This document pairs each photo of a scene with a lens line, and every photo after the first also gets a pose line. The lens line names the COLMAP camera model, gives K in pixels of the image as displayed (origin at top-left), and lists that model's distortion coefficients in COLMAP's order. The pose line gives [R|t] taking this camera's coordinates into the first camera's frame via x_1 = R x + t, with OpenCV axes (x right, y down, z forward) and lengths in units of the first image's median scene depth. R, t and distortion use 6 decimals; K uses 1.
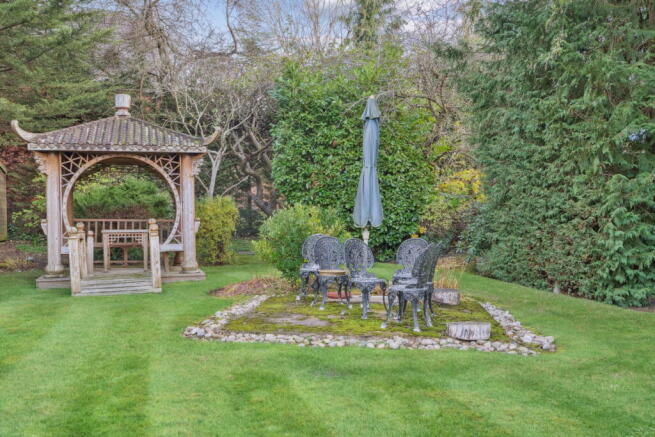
lens RADIAL K [[668.8, 0, 327.0], [0, 668.8, 220.1], [0, 0, 1]] dist [-0.002215, 0.000000]
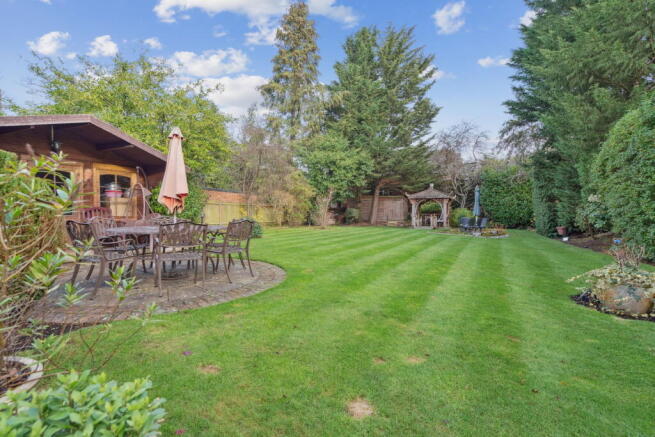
lens RADIAL K [[308.6, 0, 326.5], [0, 308.6, 218.6], [0, 0, 1]] dist [0.002221, 0.000097]
pose [[0.731718, 0.006509, -0.681576, 0.537649], [-0.011770, 0.999926, -0.003086, 0.039114], [0.681506, 0.010281, 0.731741, -0.846709]]
